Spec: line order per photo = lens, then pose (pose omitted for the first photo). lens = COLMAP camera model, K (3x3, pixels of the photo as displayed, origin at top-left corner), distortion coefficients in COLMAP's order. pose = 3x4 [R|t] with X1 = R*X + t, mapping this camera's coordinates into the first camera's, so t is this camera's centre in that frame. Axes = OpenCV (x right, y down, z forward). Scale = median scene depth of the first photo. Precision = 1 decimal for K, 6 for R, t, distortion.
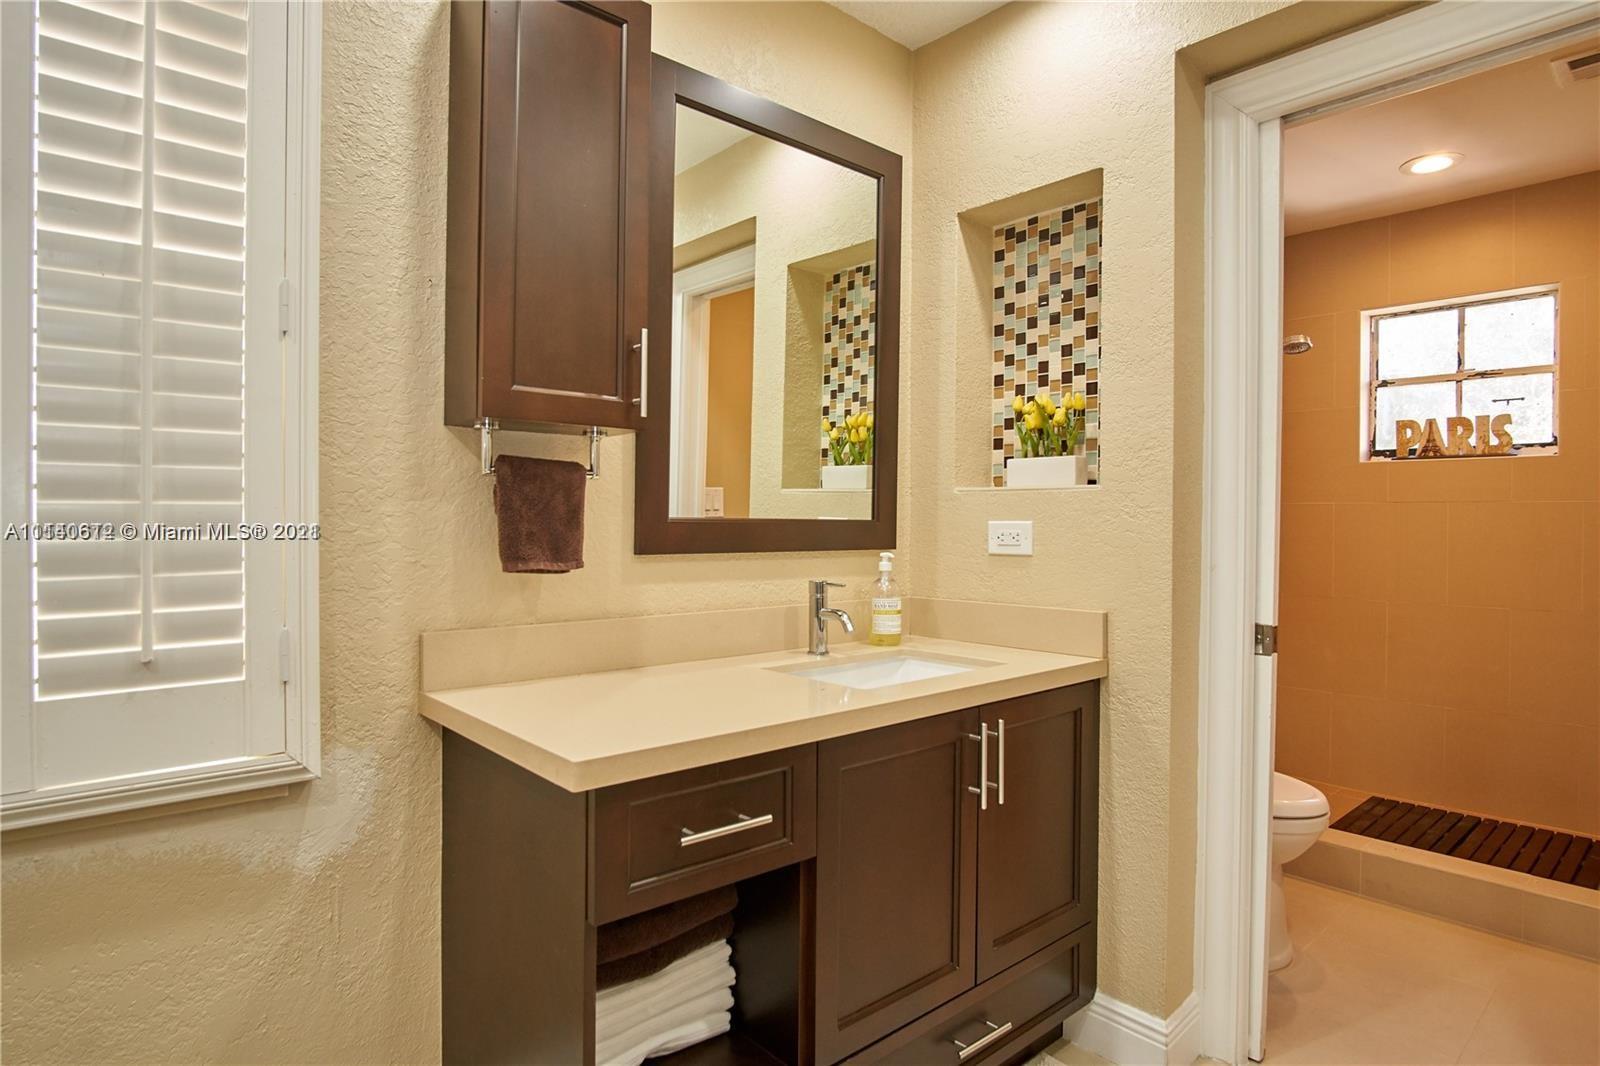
lens RADIAL K [[861.0, 0, 803.5], [0, 861.0, 530.2], [0, 0, 1]] dist [-0.026788, 0.003237]
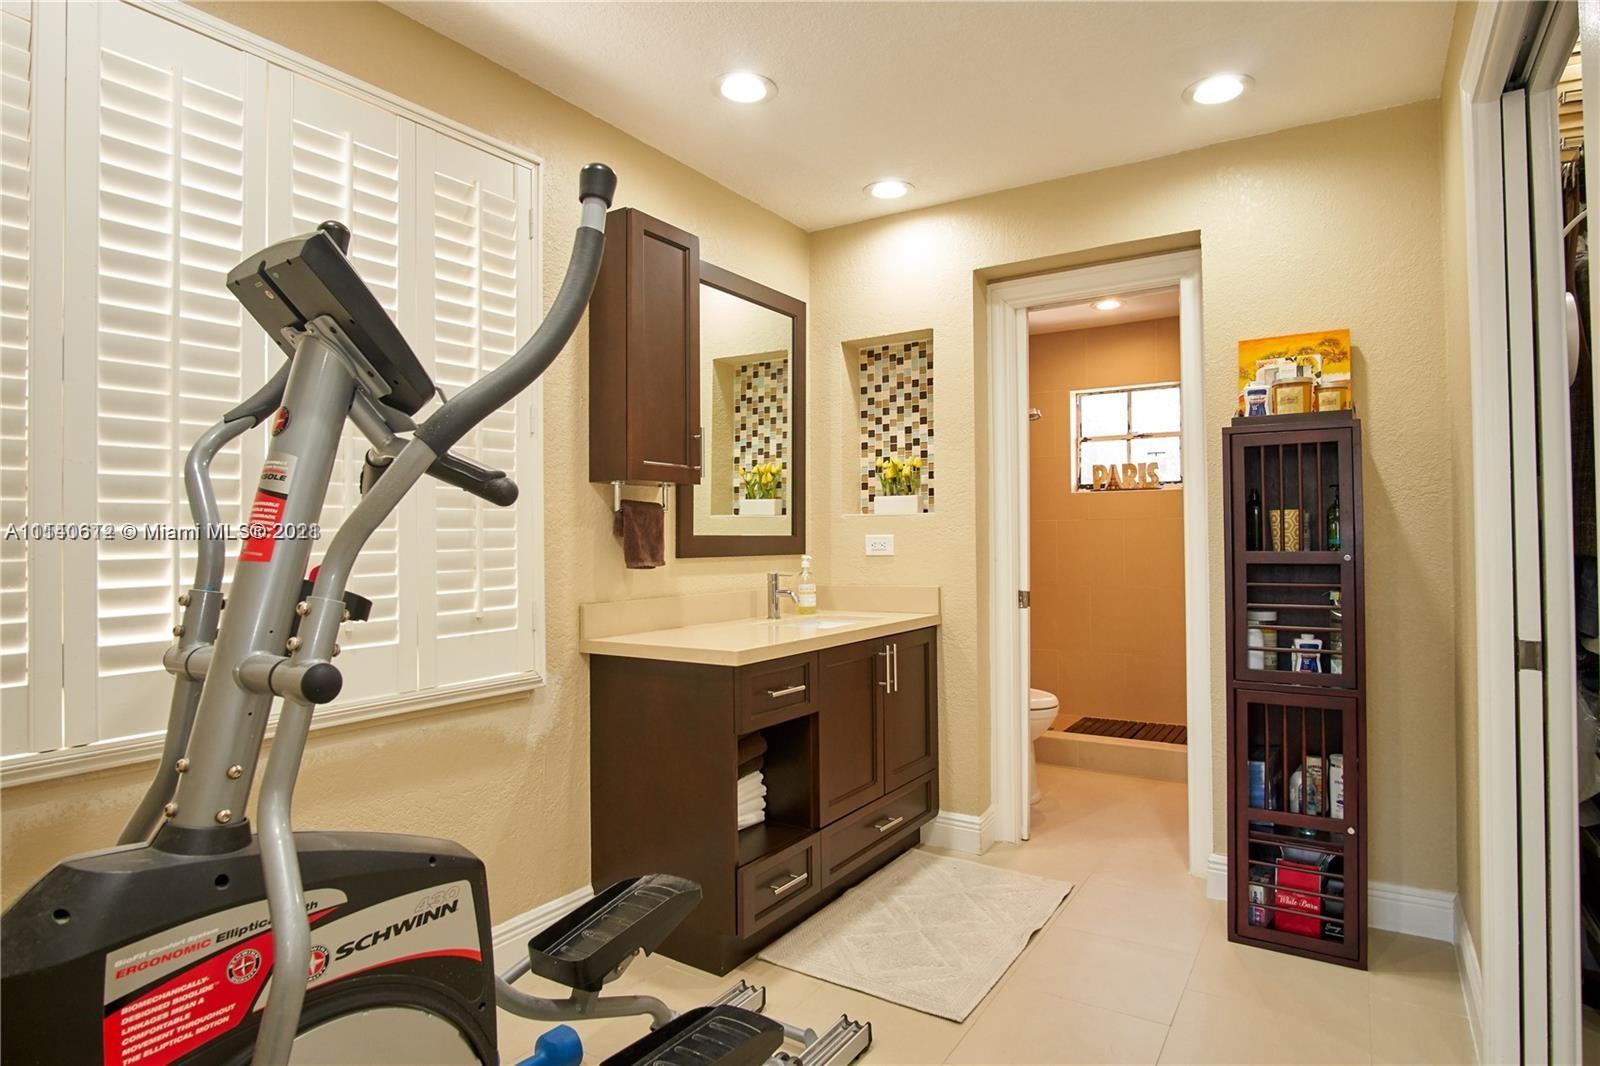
lens RADIAL K [[861.0, 0, 798.3], [0, 861.0, 537.5], [0, 0, 1]] dist [-0.026788, 0.003237]
pose [[0.964908, -0.015232, 0.262146, -0.351285], [0.019034, 0.999747, -0.011968, 0.011325], [-0.261898, 0.016537, 0.964954, -0.559837]]
